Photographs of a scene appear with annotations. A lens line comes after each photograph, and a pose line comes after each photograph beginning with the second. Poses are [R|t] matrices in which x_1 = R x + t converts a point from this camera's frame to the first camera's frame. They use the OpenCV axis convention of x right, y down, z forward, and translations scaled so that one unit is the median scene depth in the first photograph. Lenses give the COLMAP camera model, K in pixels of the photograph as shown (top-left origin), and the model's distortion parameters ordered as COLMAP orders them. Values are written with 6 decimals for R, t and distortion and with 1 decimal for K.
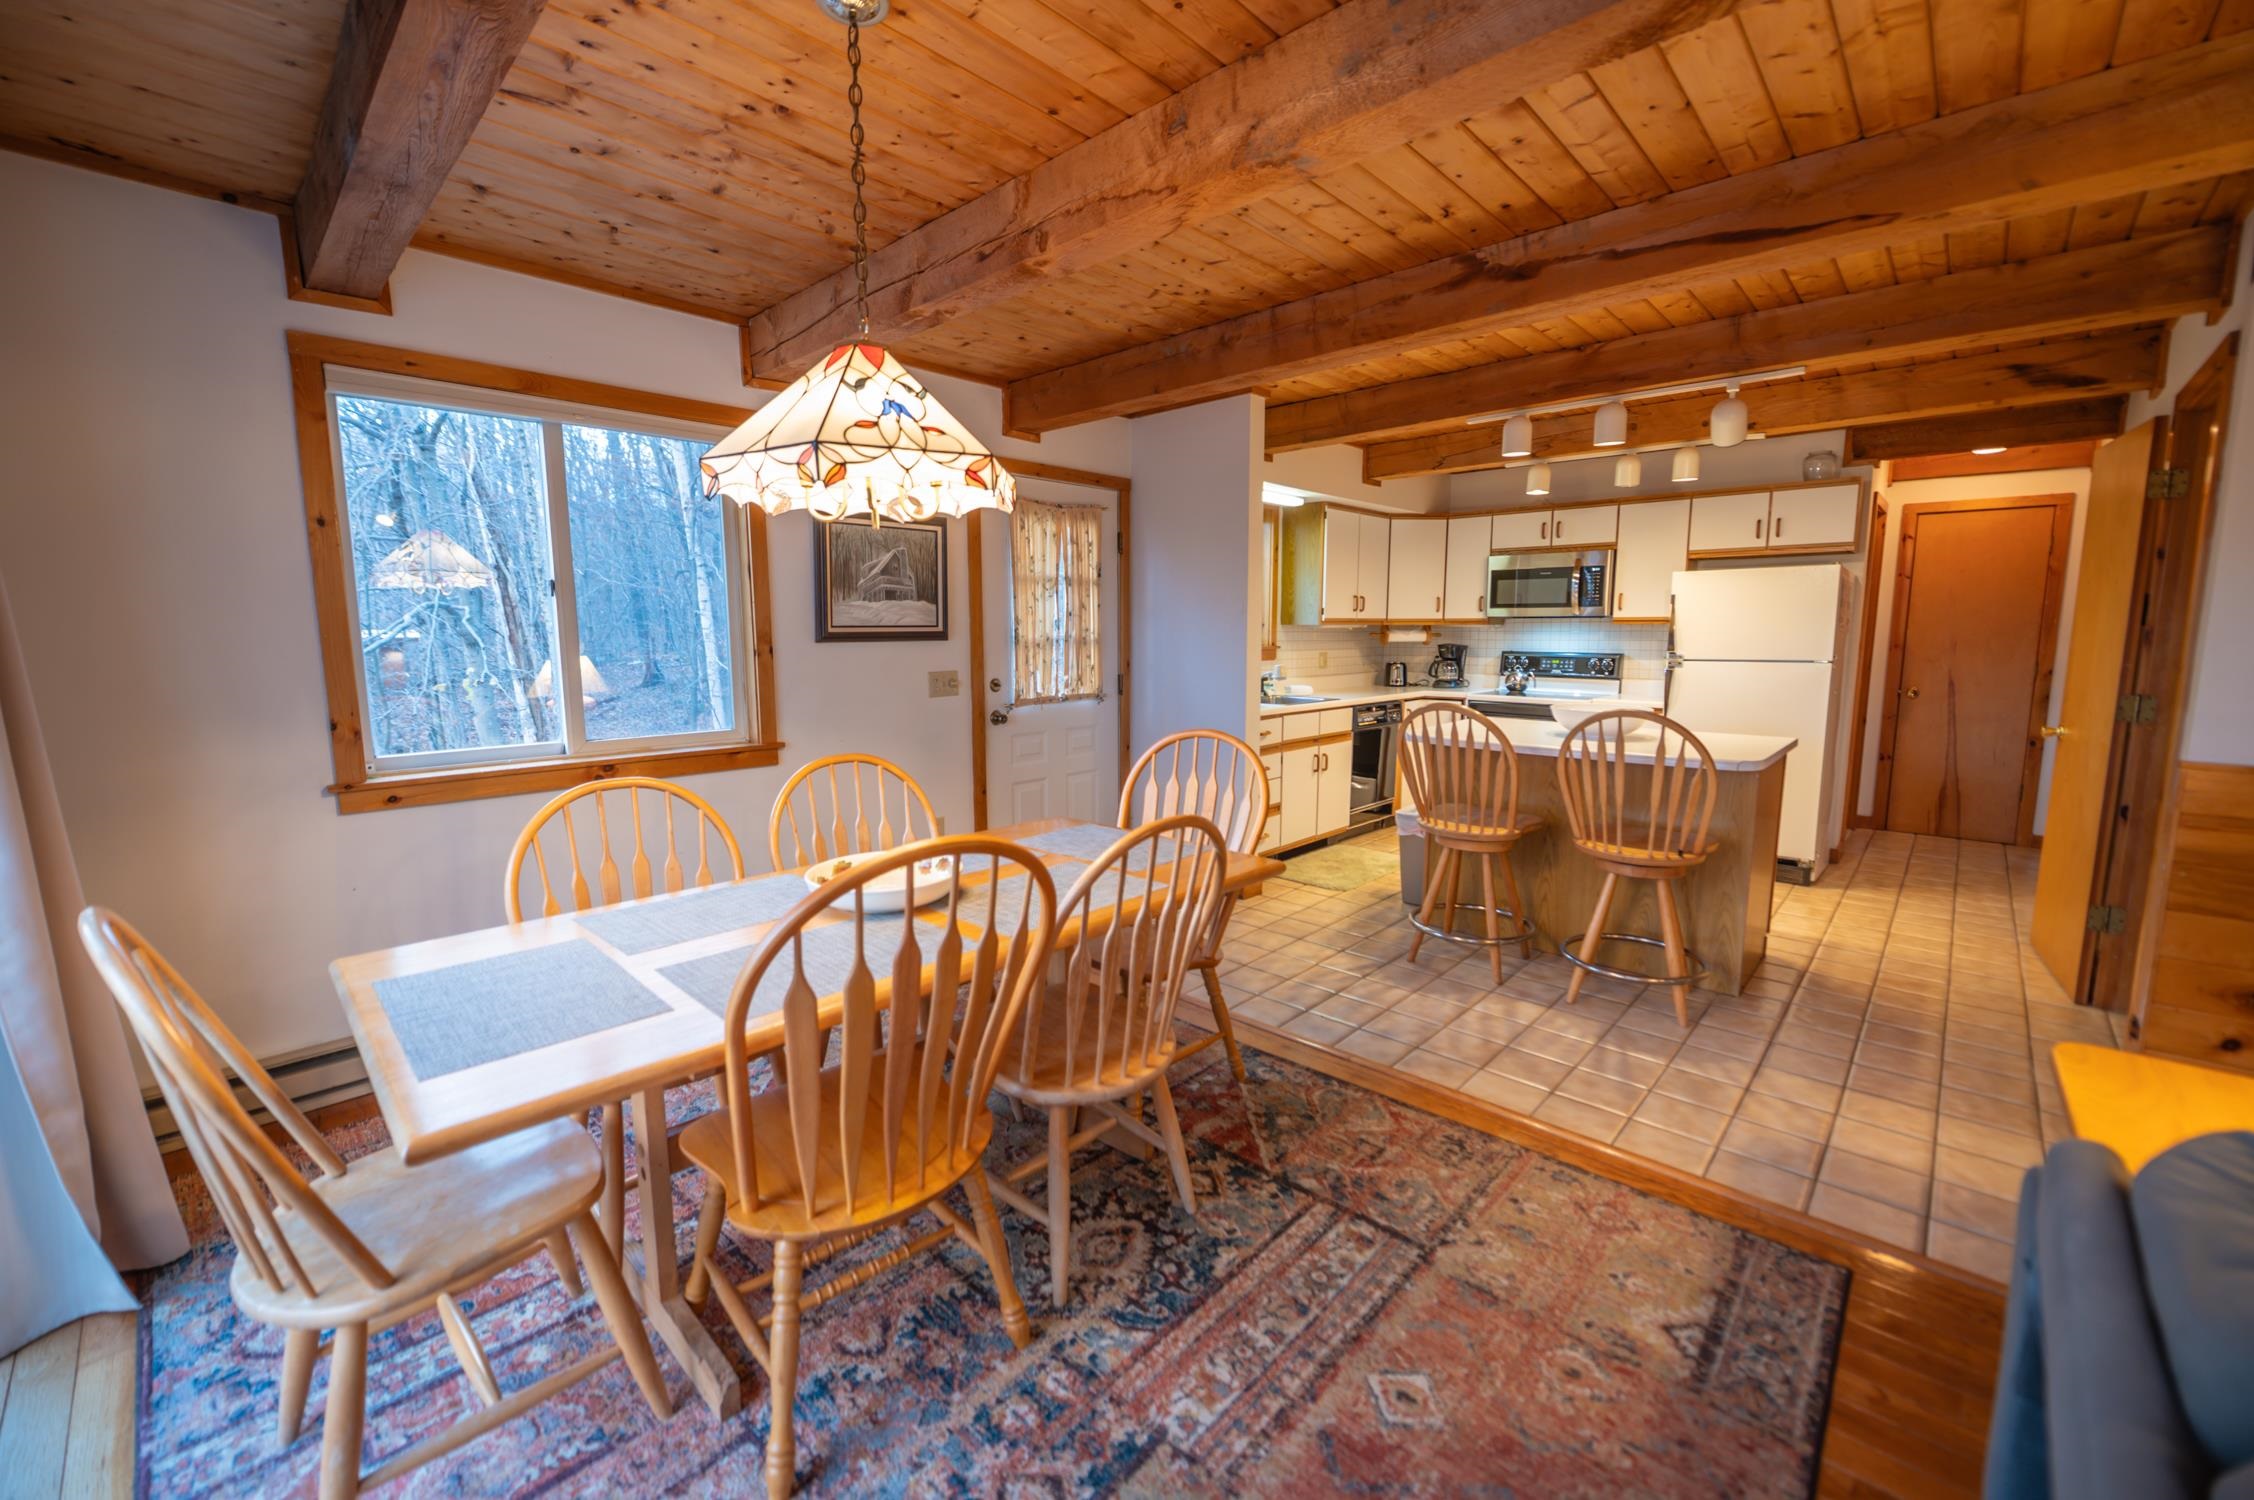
lens RADIAL K [[895.3, 0, 1116.6], [0, 895.3, 741.4], [0, 0, 1]] dist [-0.011676, 0.000232]
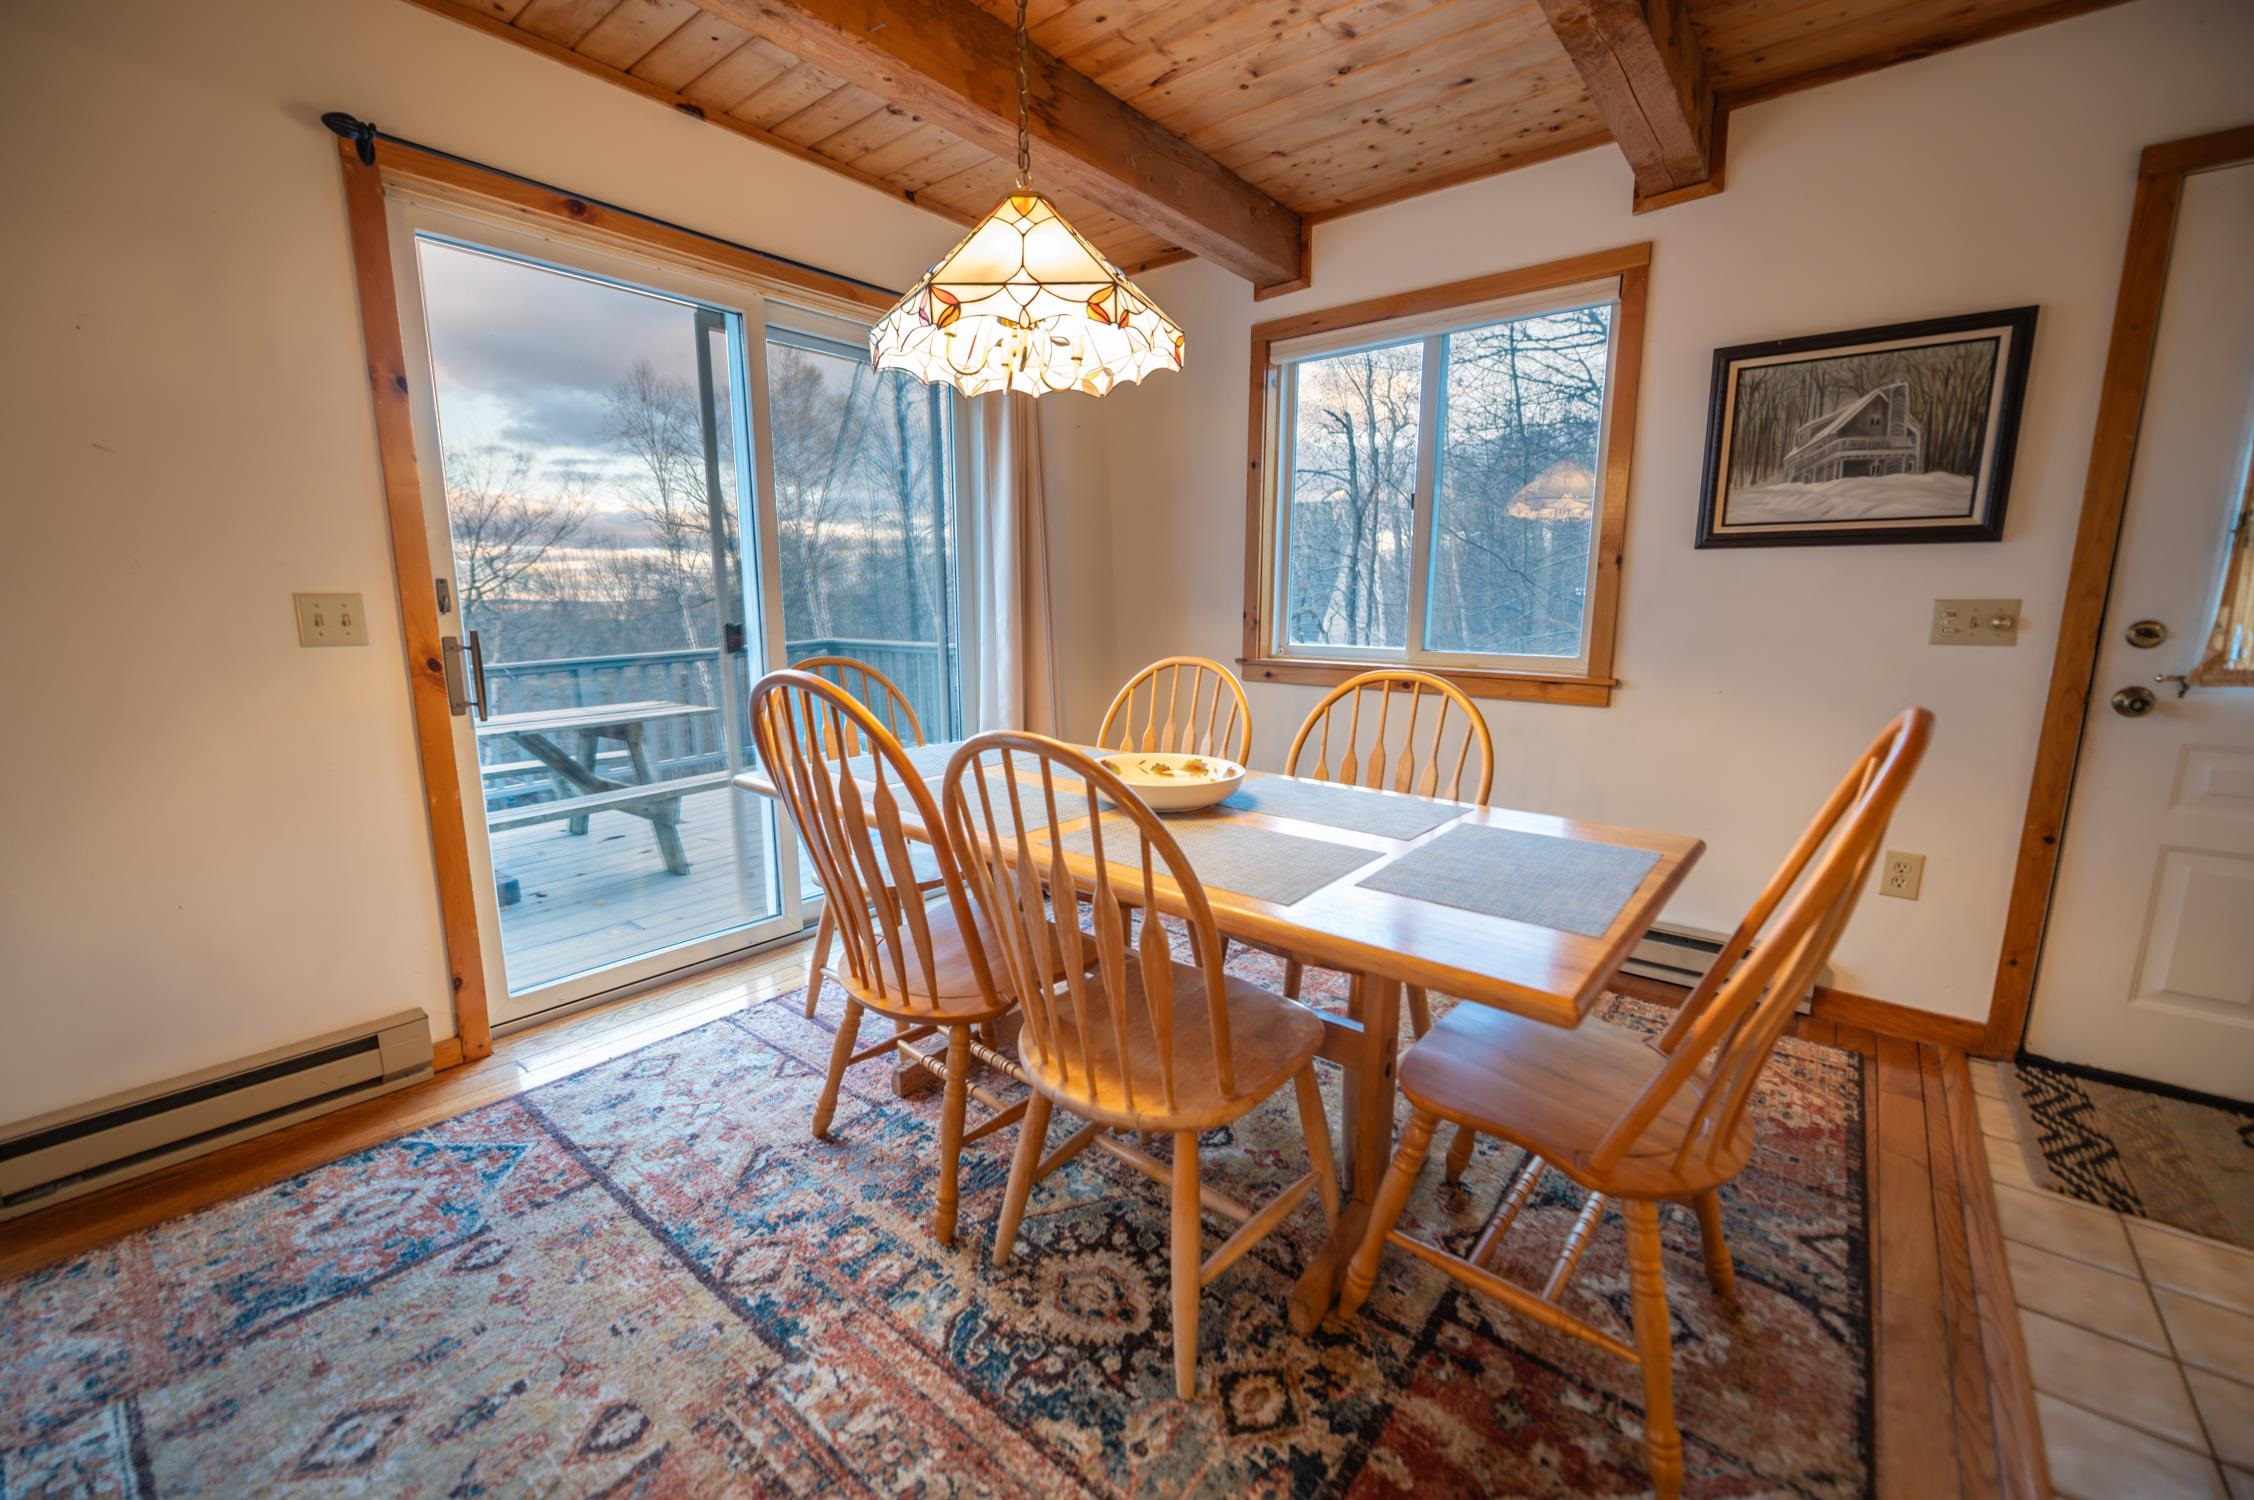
lens RADIAL K [[895.3, 0, 1121.7], [0, 895.3, 755.2], [0, 0, 1]] dist [-0.011676, 0.000232]
pose [[0.073255, 0.179598, -0.981009, 0.294174], [-0.125481, 0.977494, 0.169585, -0.009734], [0.989388, 0.110675, 0.094143, 0.400716]]
